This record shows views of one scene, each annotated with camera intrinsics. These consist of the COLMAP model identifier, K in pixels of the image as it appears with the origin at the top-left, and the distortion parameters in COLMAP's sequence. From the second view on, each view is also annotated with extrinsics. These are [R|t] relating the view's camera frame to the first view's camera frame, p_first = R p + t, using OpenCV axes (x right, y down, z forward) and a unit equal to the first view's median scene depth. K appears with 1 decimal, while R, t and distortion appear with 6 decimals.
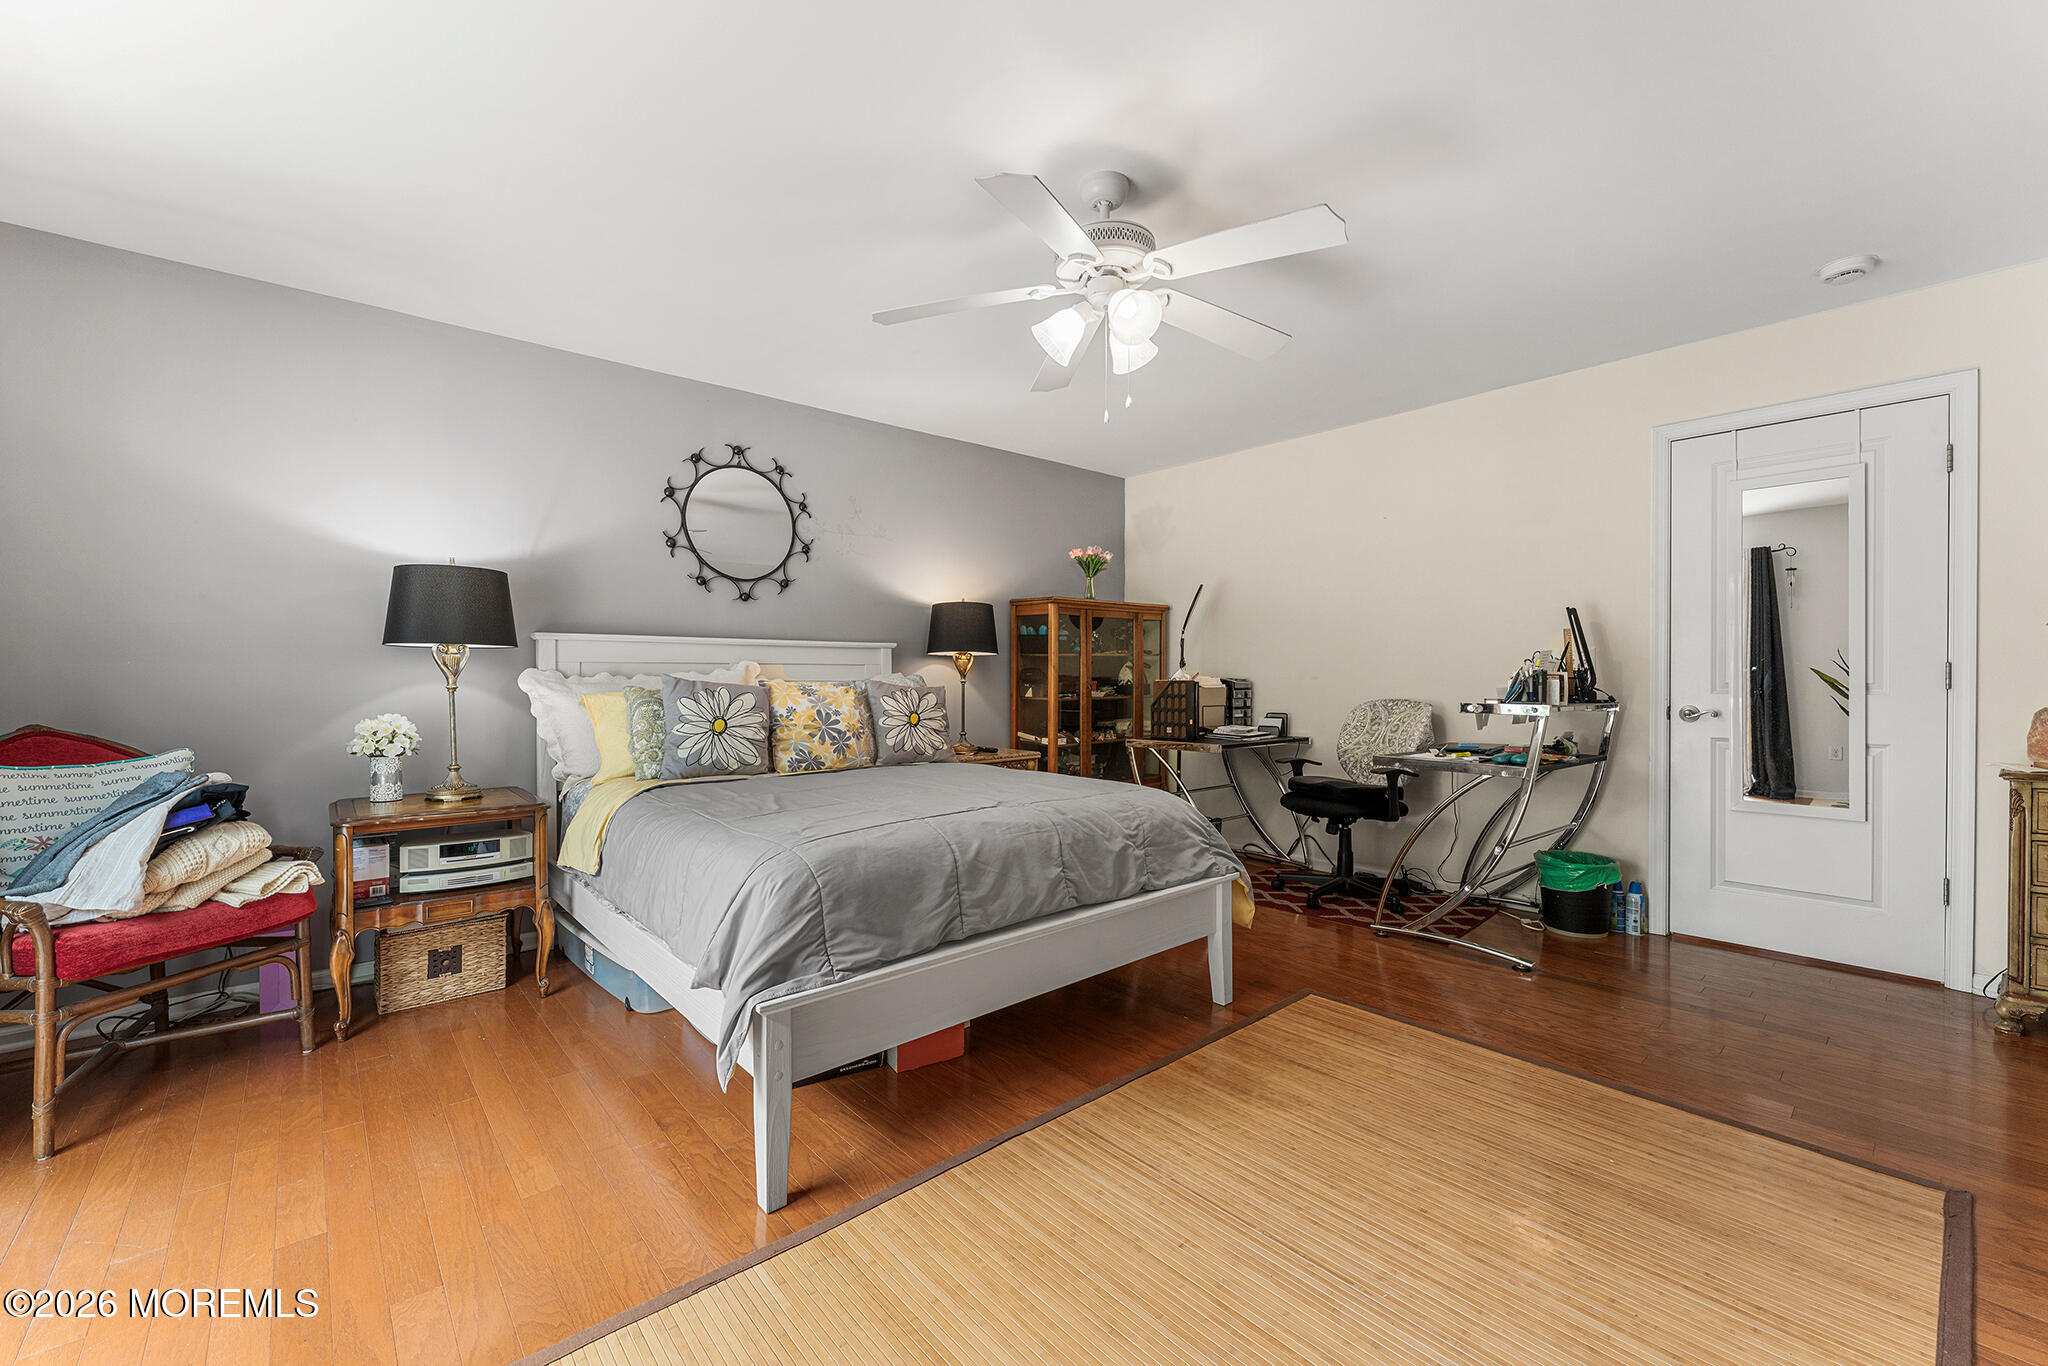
lens RADIAL K [[814.5, 0, 1019.7], [0, 814.5, 696.1], [0, 0, 1]] dist [-0.004616, -0.000143]
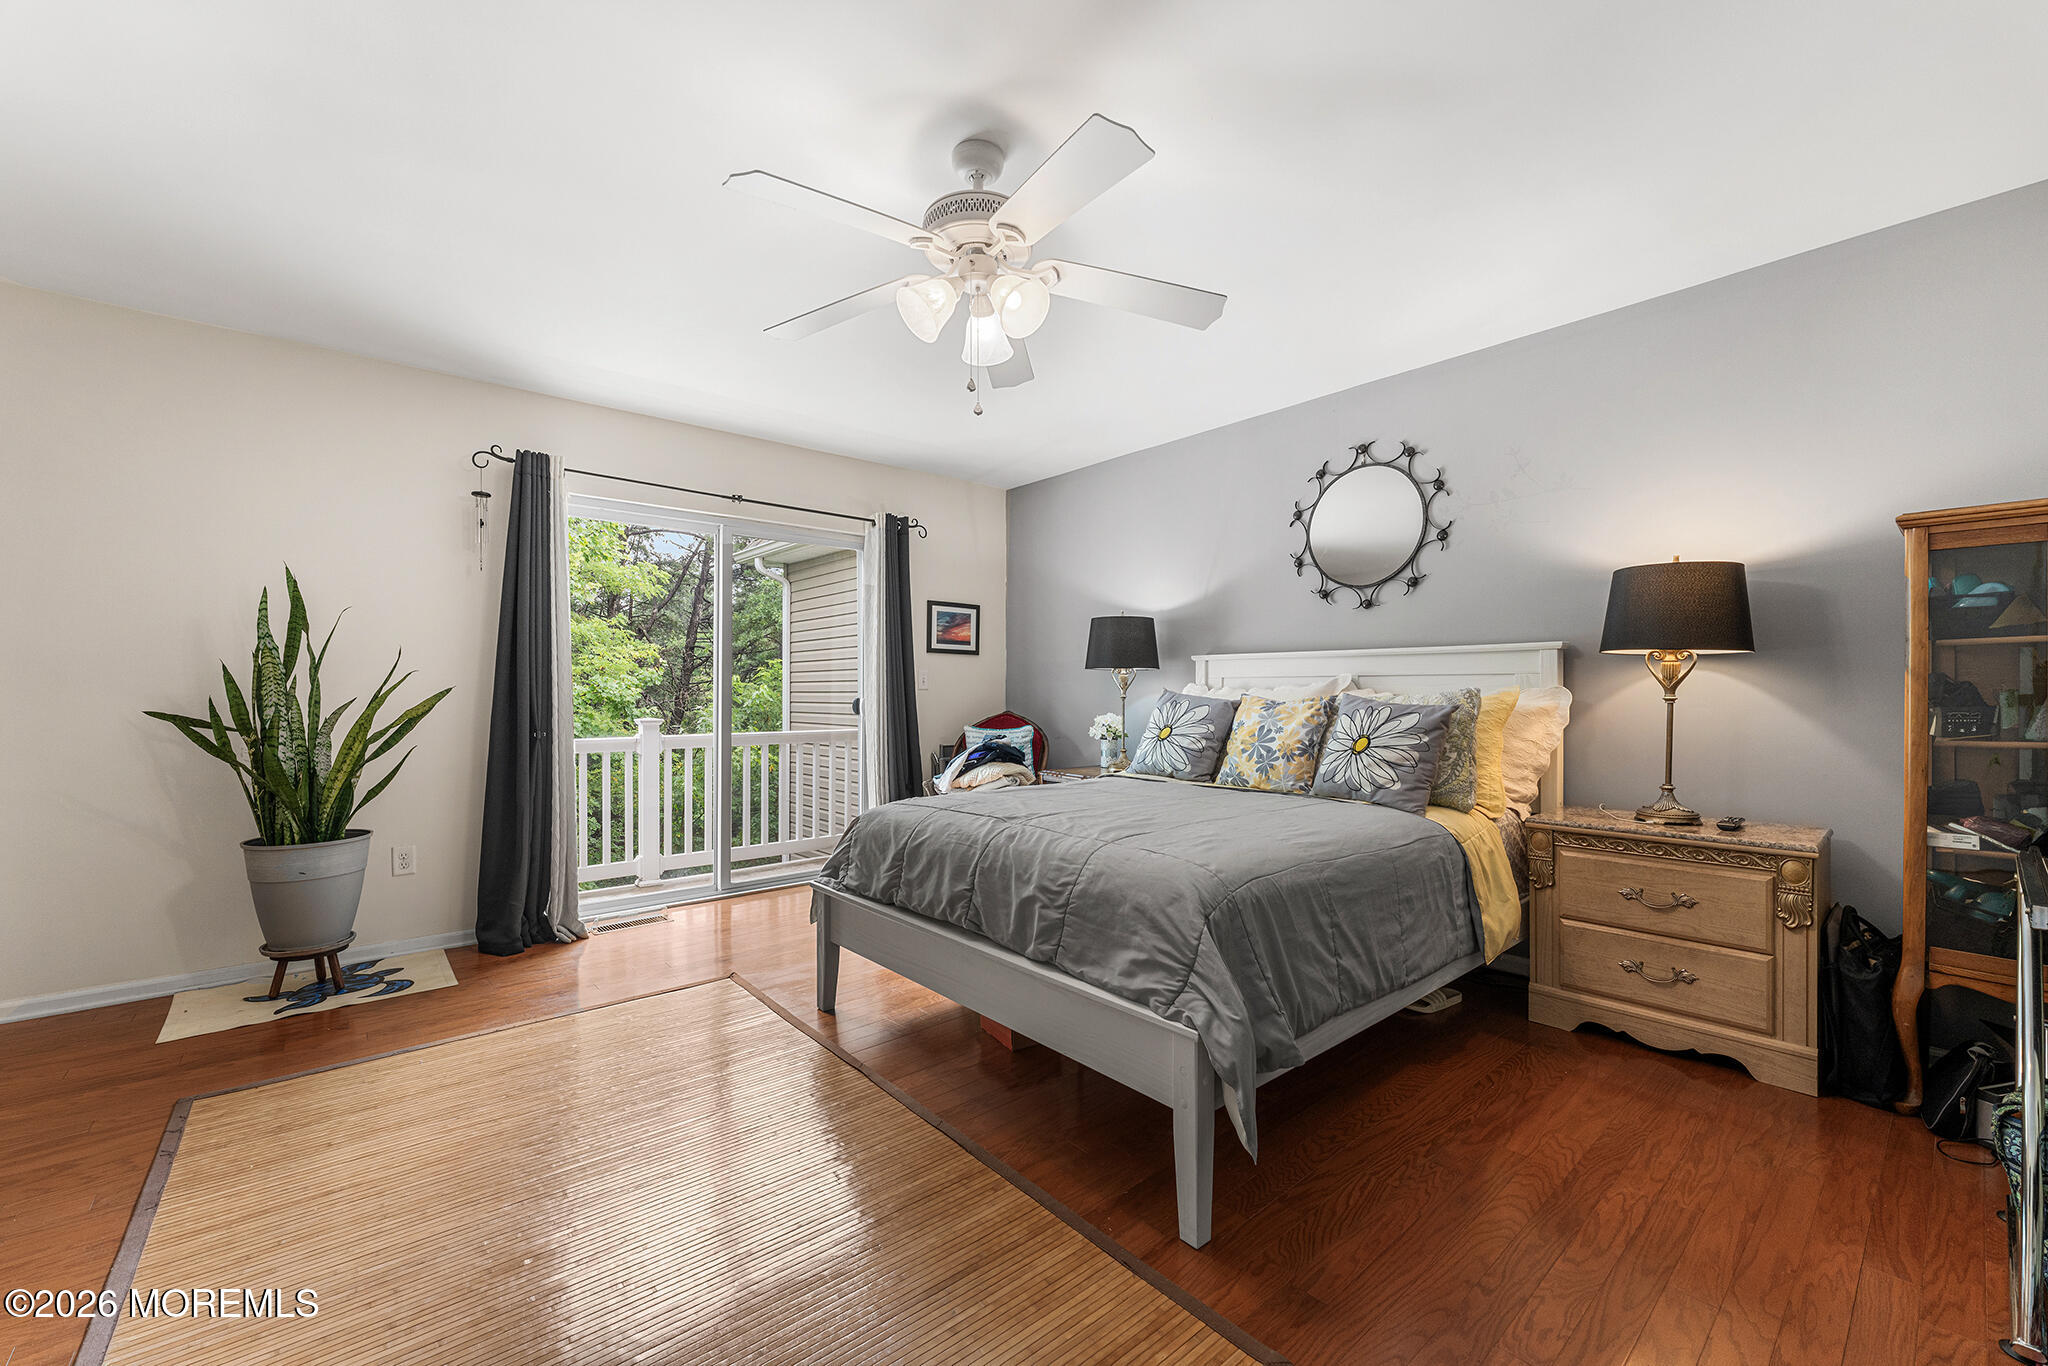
lens RADIAL K [[814.5, 0, 1019.7], [0, 814.5, 696.1], [0, 0, 1]] dist [-0.004616, -0.000143]
pose [[-0.009674, 0.011710, -0.999885, 0.627138], [-0.021849, 0.999690, 0.011919, -0.020116], [0.999714, 0.021962, -0.009415, 0.646735]]
